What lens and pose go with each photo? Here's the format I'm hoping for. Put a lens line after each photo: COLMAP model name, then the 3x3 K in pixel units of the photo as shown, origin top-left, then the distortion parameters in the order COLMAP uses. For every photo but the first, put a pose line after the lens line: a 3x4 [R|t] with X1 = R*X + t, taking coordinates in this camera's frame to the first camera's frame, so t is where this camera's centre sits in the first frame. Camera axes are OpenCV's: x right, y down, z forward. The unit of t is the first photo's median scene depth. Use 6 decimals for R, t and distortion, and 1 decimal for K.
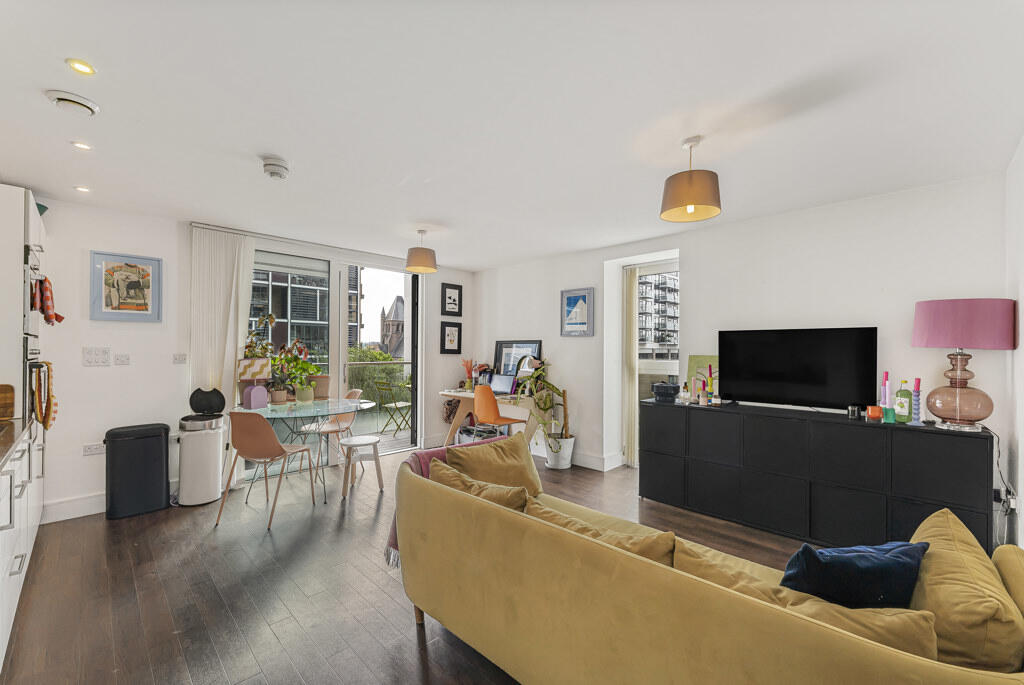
lens RADIAL K [[419.6, 0, 508.2], [0, 419.6, 346.3], [0, 0, 1]] dist [-0.001732, -0.000046]
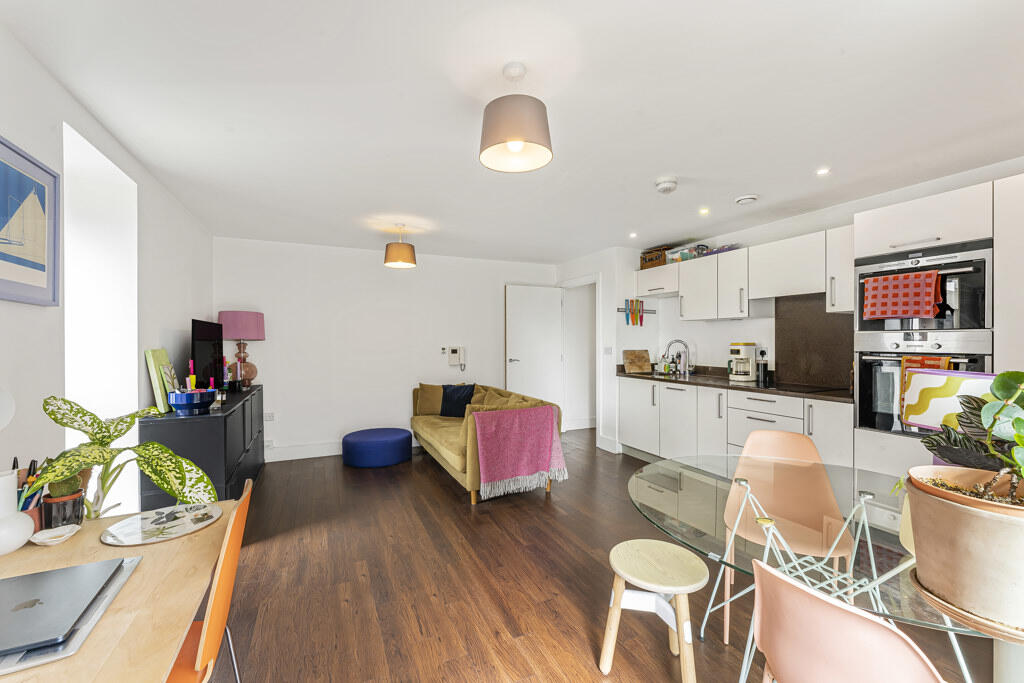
lens RADIAL K [[419.6, 0, 508.2], [0, 419.6, 345.3], [0, 0, 1]] dist [-0.001732, -0.000046]
pose [[-0.932152, -0.007586, 0.361989, -0.307961], [-0.005458, 0.999961, 0.006903, 0.005052], [-0.362027, 0.004459, -0.932157, 1.212814]]
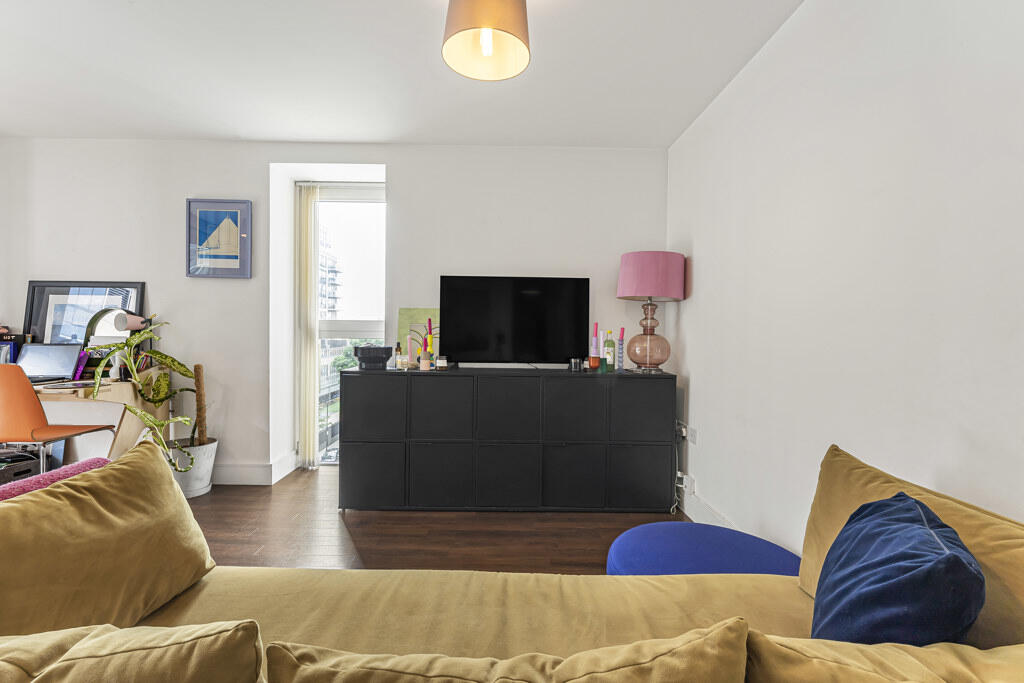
lens RADIAL K [[467.5, 0, 512.0], [0, 467.5, 341.5], [0, 0, 1]] dist [-0.001539, 0.000069]
pose [[0.705488, -0.014396, 0.708575, -0.021652], [-0.011808, 0.999416, 0.032061, 0.044123], [-0.708623, -0.030985, 0.704907, 0.215145]]
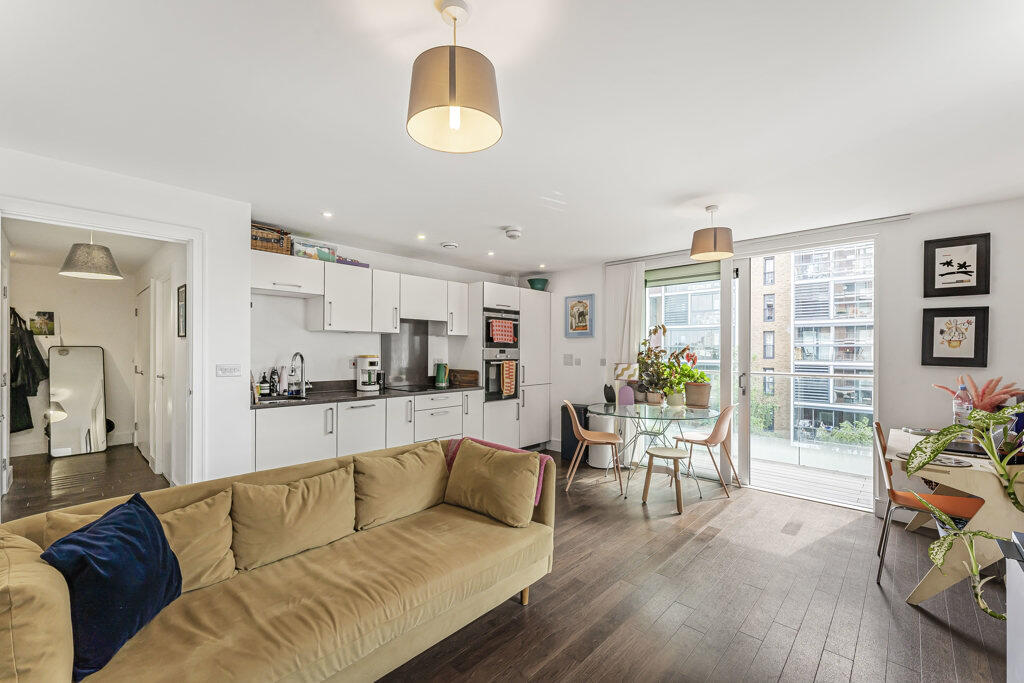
lens RADIAL K [[419.6, 0, 508.2], [0, 419.6, 345.3], [0, 0, 1]] dist [-0.001732, -0.000046]
pose [[0.017231, -0.020549, -0.999640, 0.494996], [0.002162, 0.999787, -0.020515, 0.001074], [0.999849, -0.001808, 0.017272, 0.525734]]
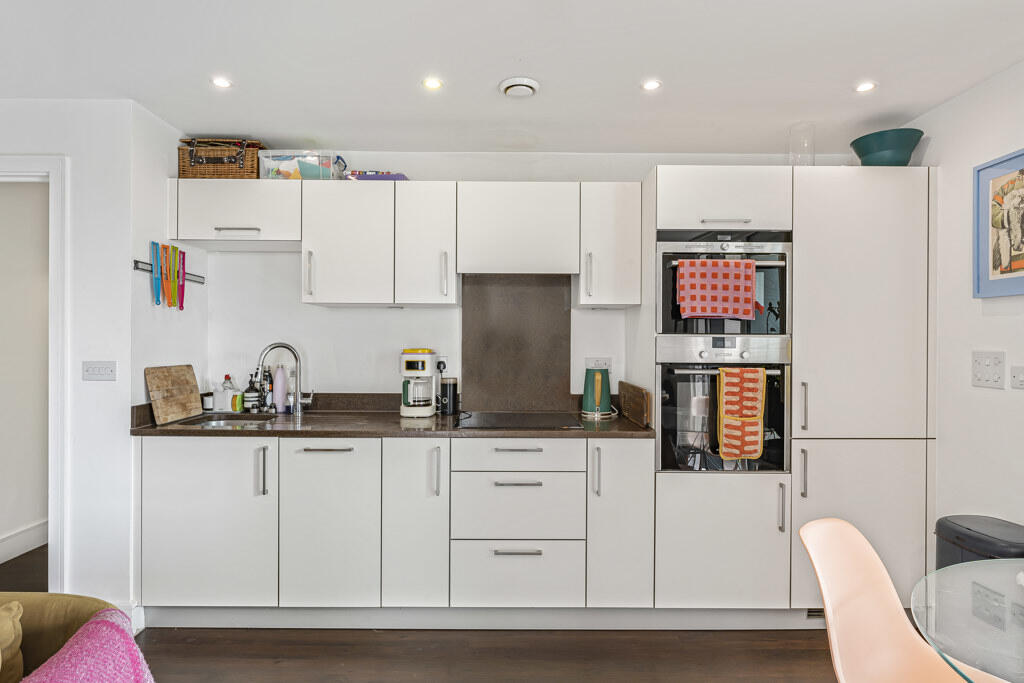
lens RADIAL K [[573.9, 0, 512.0], [0, 573.9, 341.5], [0, 0, 1]] dist [-0.002784, -0.000641]
pose [[-0.715259, -0.008820, -0.698804, -0.053858], [-0.005268, 0.999960, -0.007230, -0.001094], [0.698840, -0.001490, -0.715277, 0.786654]]
